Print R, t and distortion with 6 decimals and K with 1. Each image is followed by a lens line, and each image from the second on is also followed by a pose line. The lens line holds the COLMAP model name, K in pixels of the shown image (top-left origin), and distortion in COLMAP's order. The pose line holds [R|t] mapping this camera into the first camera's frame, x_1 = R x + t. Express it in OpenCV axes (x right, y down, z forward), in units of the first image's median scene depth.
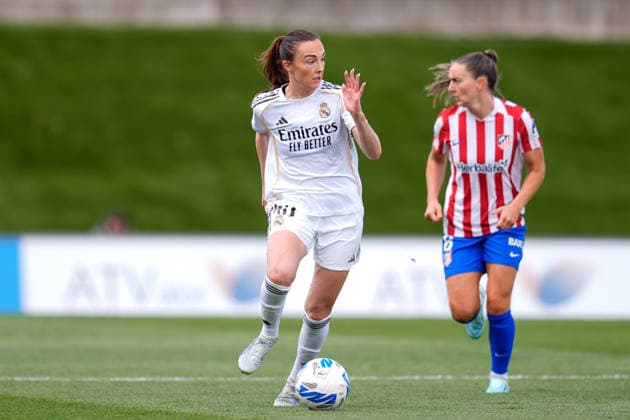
lens RADIAL K [[4495.6, 0, 313.8], [0, 4495.6, 210.3], [0, 0, 1]] dist [1.048595, 0.000000]
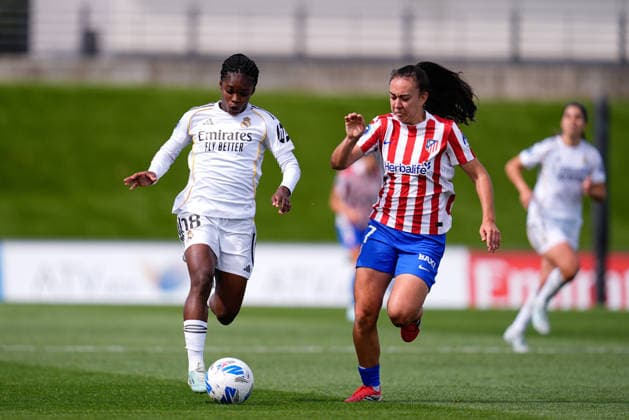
lens RADIAL K [[4488.4, 0, 315.8], [0, 4488.4, 210.5], [0, 0, 1]] dist [1.048595, 0.000000]
pose [[0.999723, 0.013595, 0.019203, 0.003007], [-0.013610, 0.999907, 0.000631, -0.005496], [-0.019192, -0.000892, 0.999815, -0.338386]]
